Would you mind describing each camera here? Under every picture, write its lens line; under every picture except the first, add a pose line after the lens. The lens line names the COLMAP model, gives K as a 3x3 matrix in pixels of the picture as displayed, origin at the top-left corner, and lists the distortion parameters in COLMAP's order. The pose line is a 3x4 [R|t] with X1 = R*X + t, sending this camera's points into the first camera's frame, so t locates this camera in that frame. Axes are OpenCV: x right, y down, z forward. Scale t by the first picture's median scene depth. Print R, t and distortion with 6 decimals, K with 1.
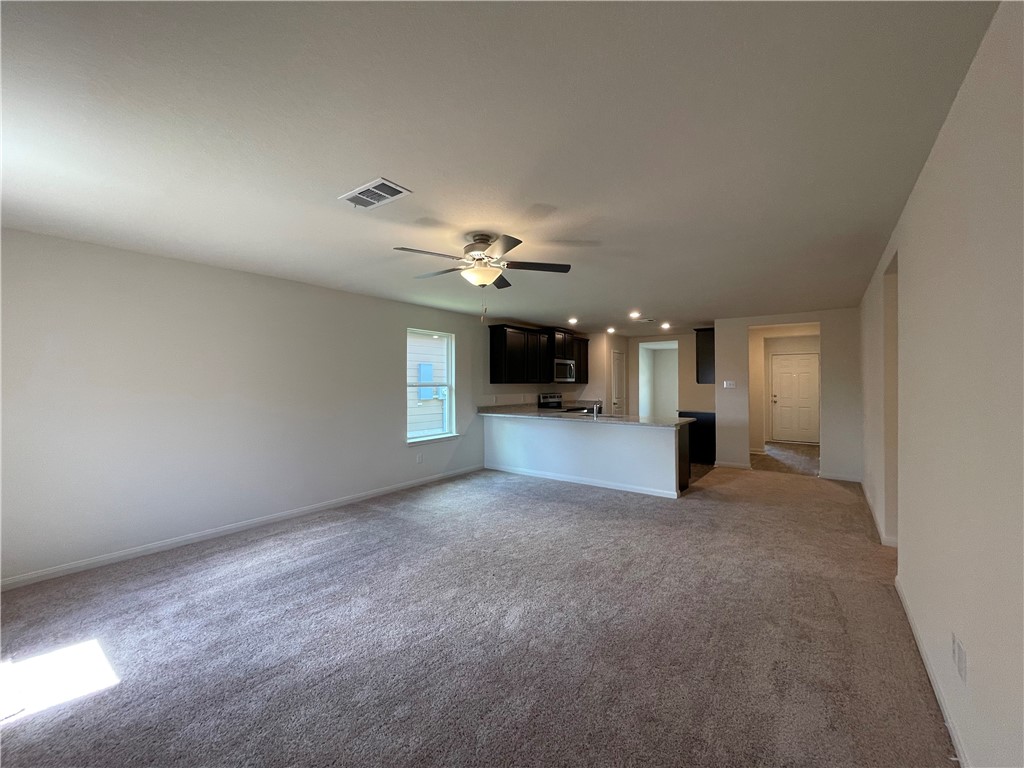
lens RADIAL K [[411.4, 0, 514.8], [0, 411.4, 381.6], [0, 0, 1]] dist [-0.002572, -0.000078]
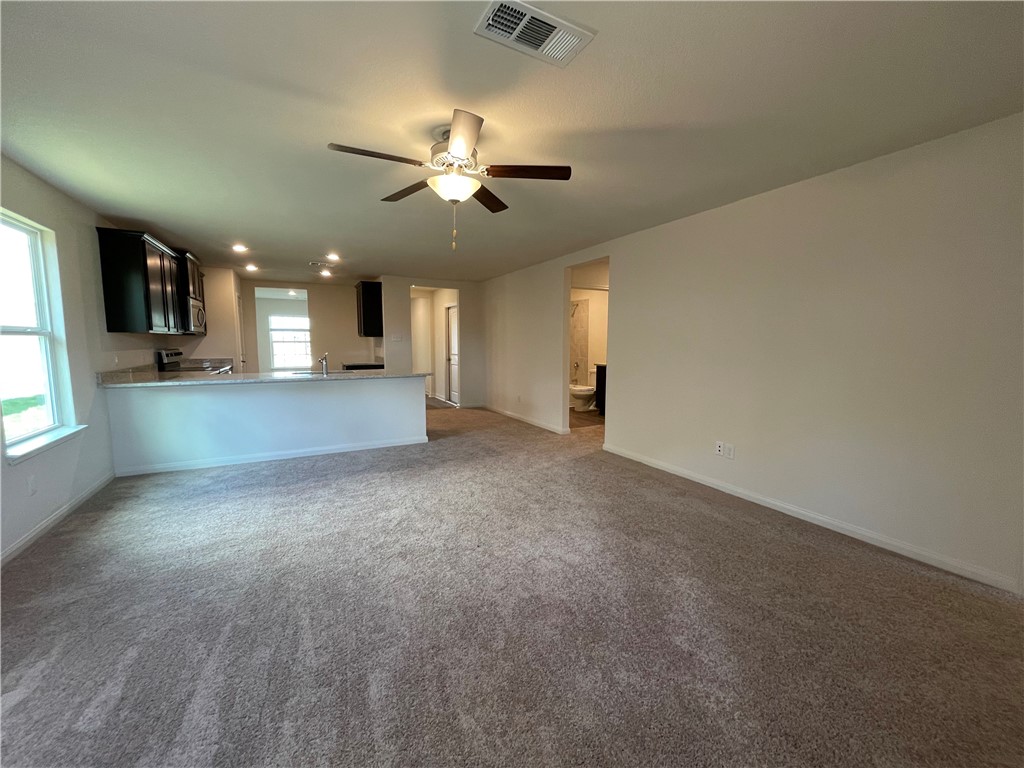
lens RADIAL K [[411.4, 0, 512.4], [0, 411.4, 385.7], [0, 0, 1]] dist [-0.002572, -0.000078]
pose [[0.434055, -0.095372, 0.895824, -0.371394], [-0.009311, 0.993852, 0.110320, 0.012383], [-0.900838, -0.056226, 0.430499, 0.269775]]
